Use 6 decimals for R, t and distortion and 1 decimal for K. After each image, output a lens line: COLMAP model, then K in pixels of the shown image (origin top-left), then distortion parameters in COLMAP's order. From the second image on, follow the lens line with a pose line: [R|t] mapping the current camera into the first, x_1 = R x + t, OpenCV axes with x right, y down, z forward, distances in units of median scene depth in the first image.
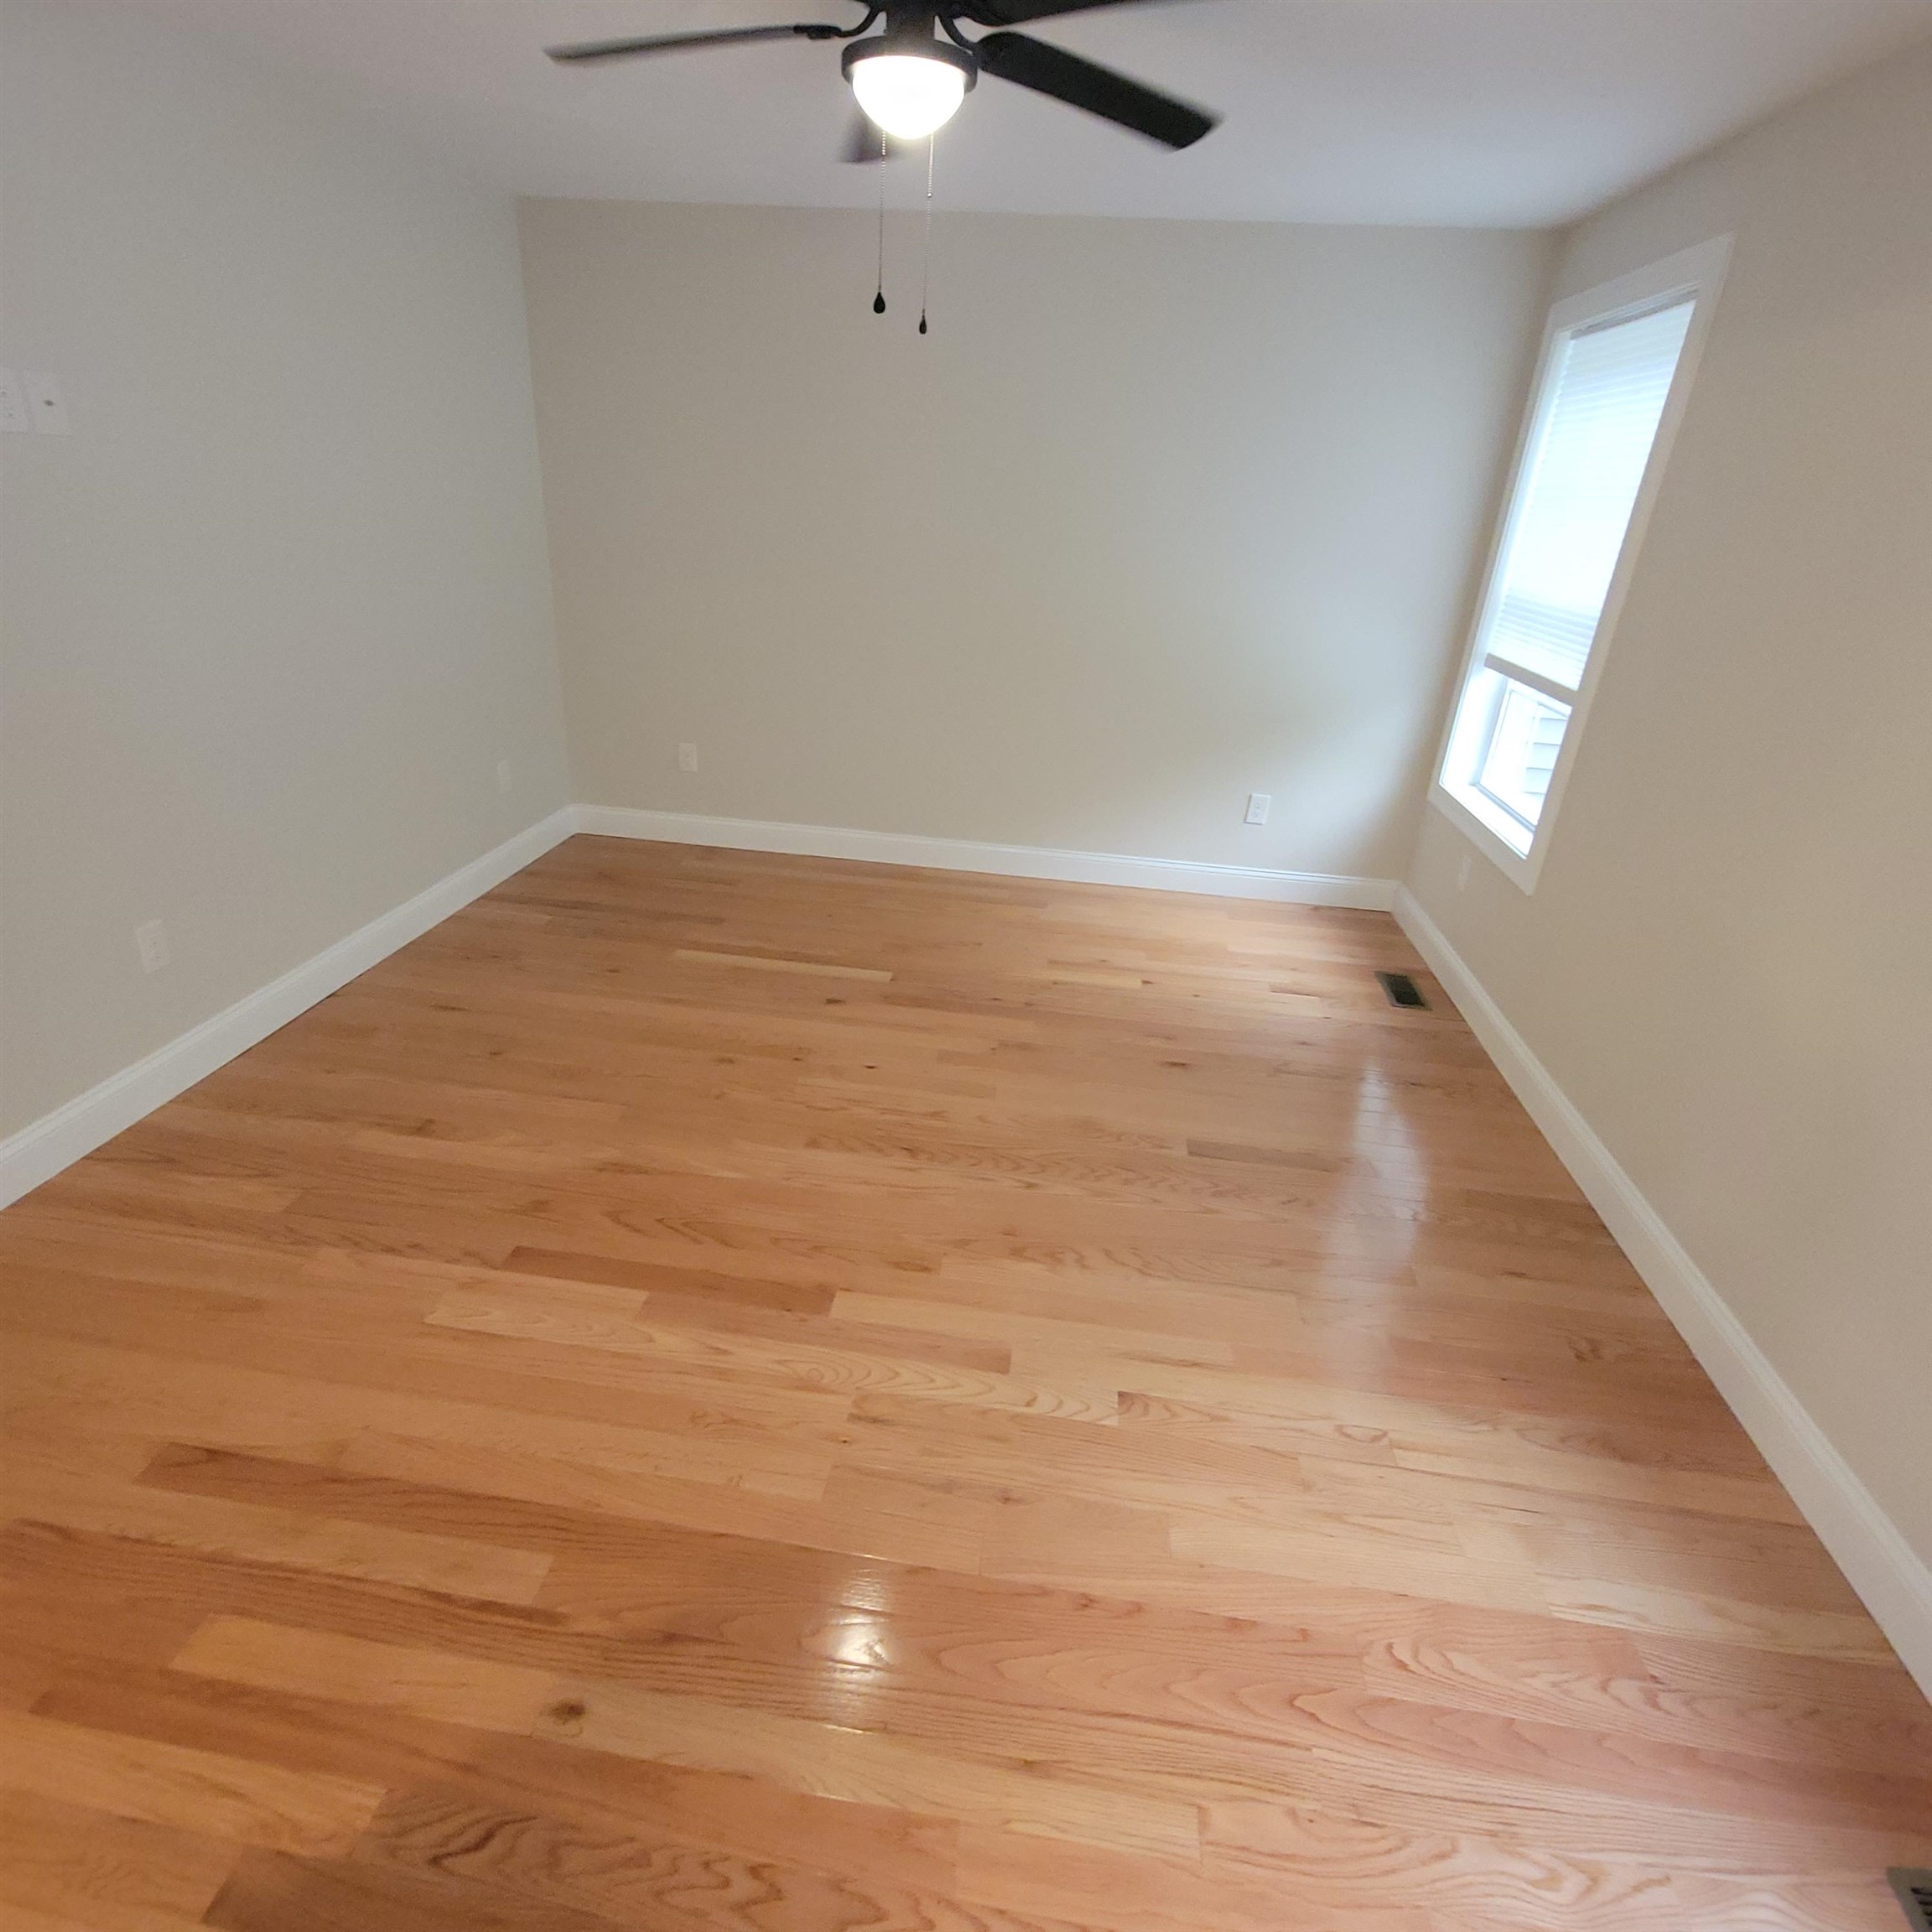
lens RADIAL K [[1059.4, 0, 955.9], [0, 1059.4, 957.4], [0, 0, 1]] dist [0.000823, 0.003590]
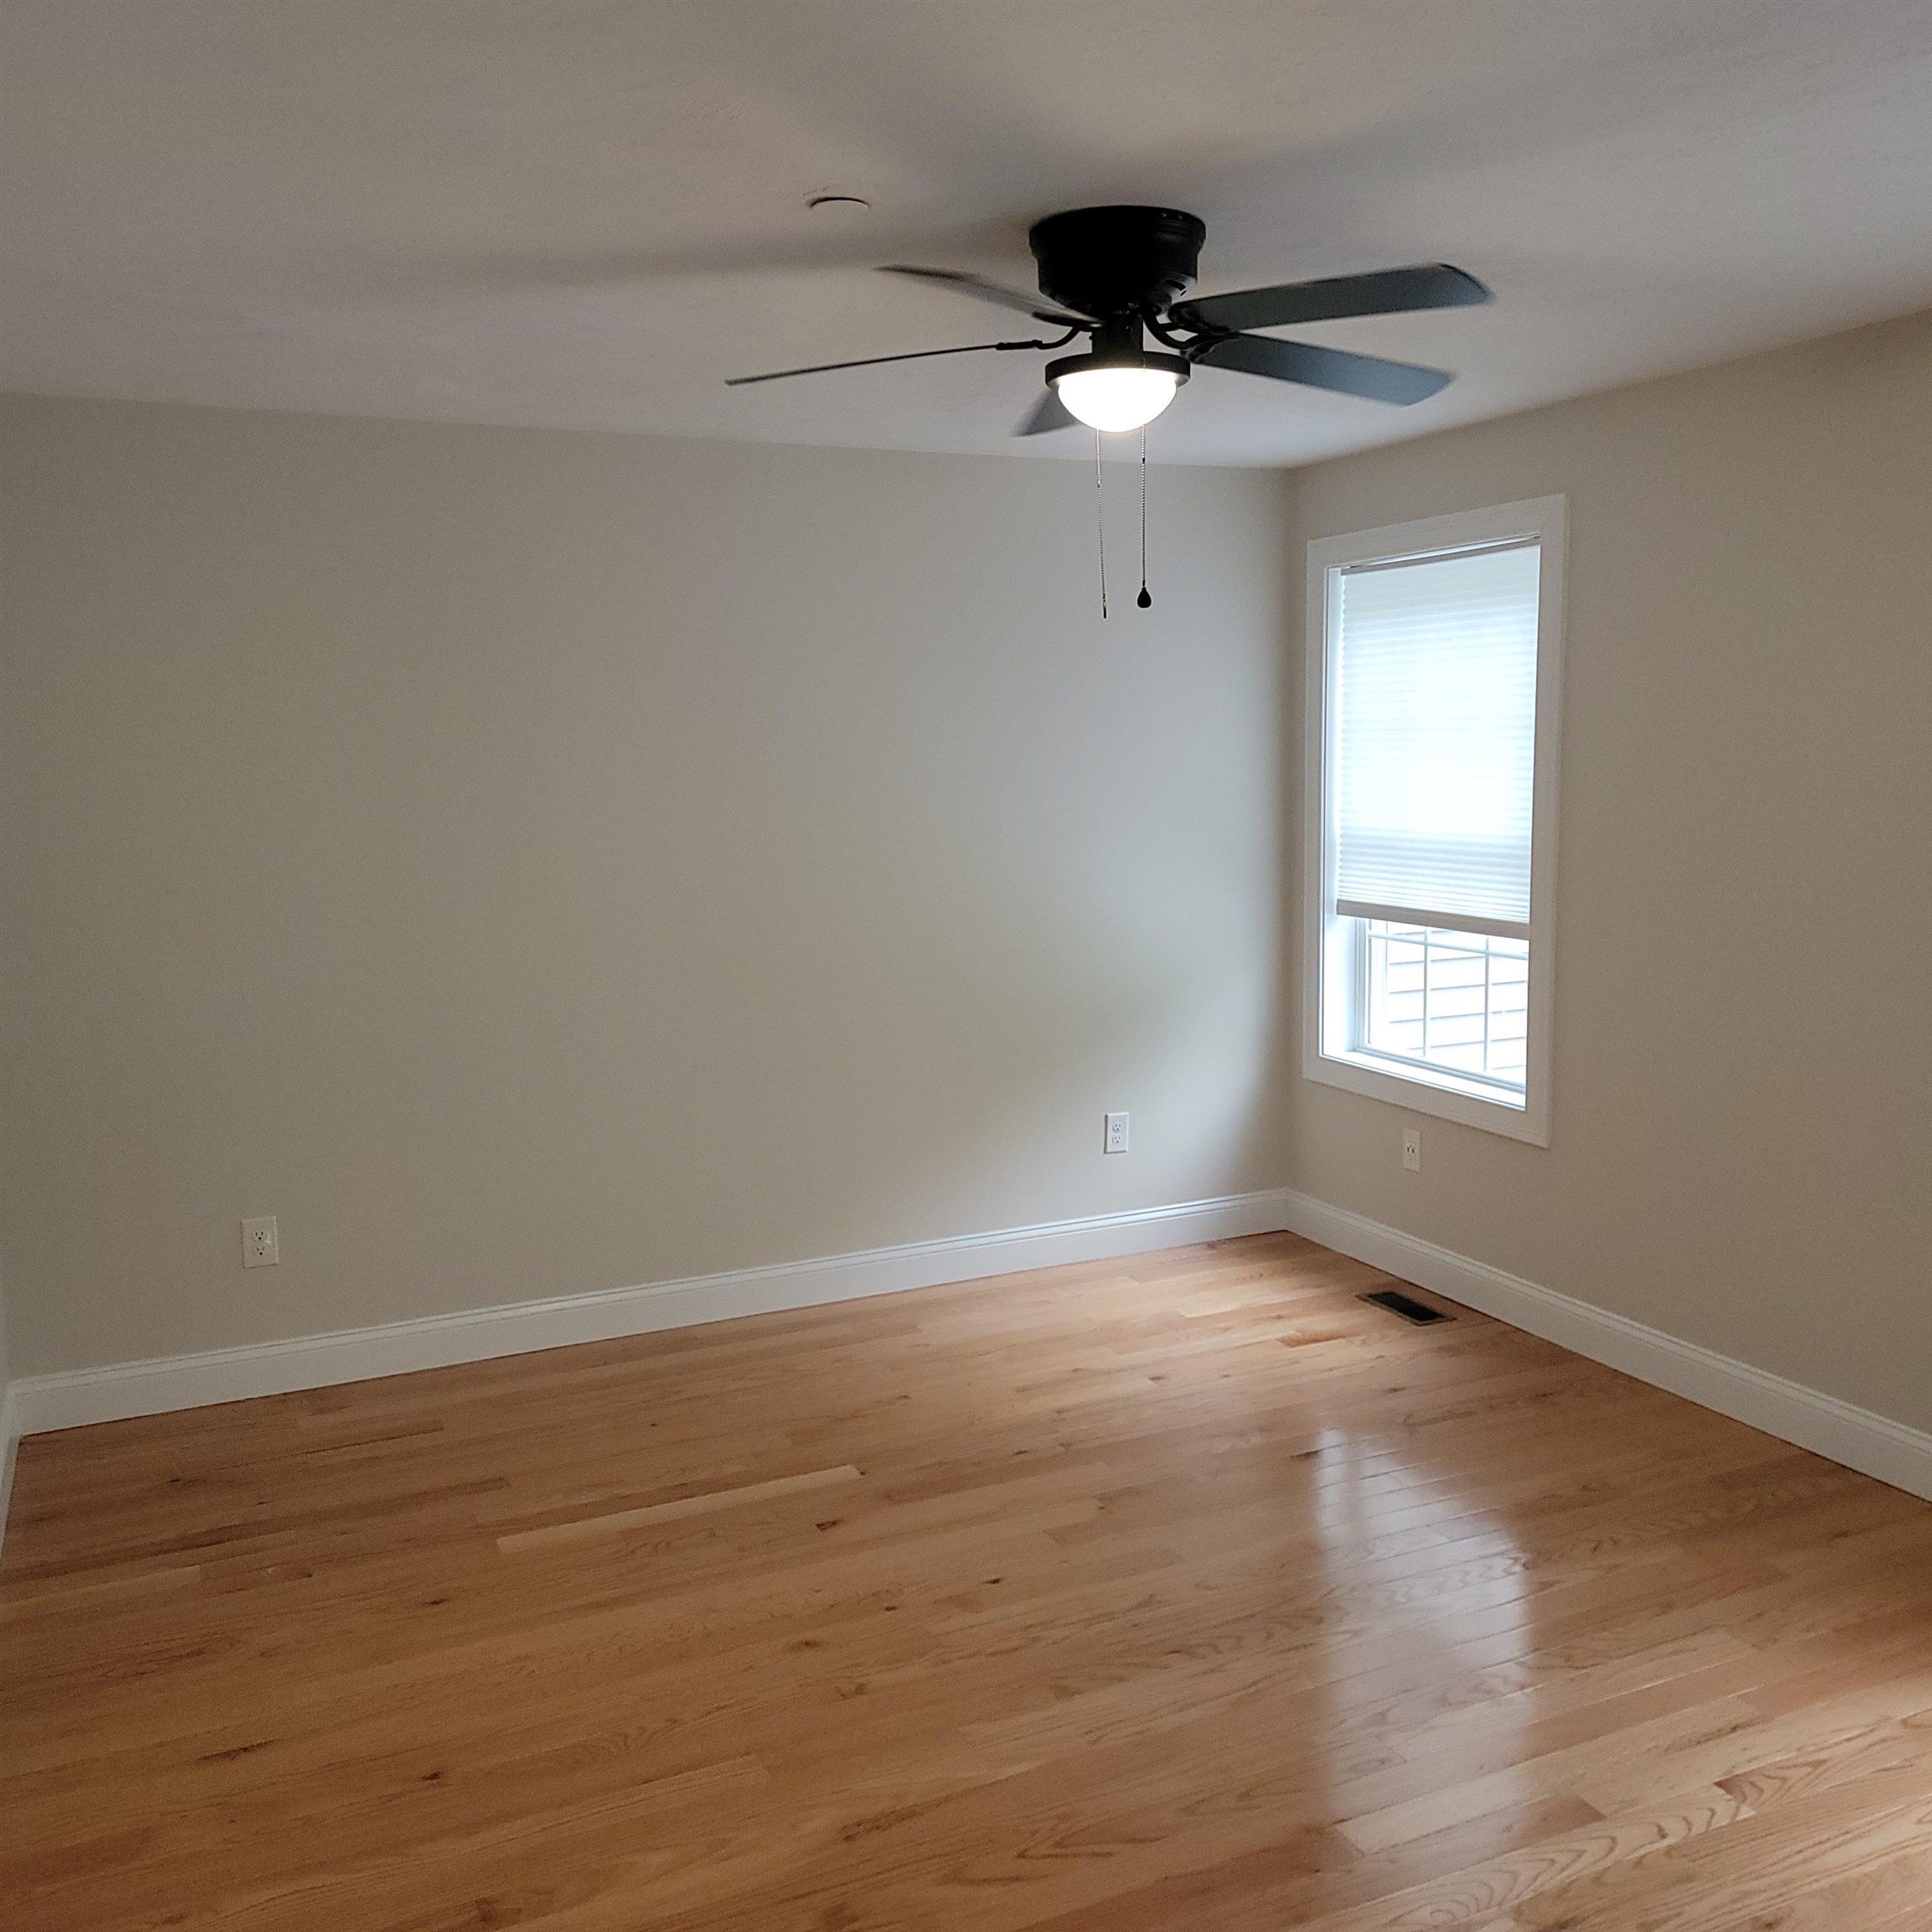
lens RADIAL K [[1777.8, 0, 995.8], [0, 1777.8, 954.1], [0, 0, 1]] dist [0.067931, -0.030923]
pose [[0.839598, -0.137574, 0.525499, -0.525440], [0.280187, 0.938457, -0.201973, -0.033802], [-0.465372, 0.316814, 0.826473, -0.053960]]
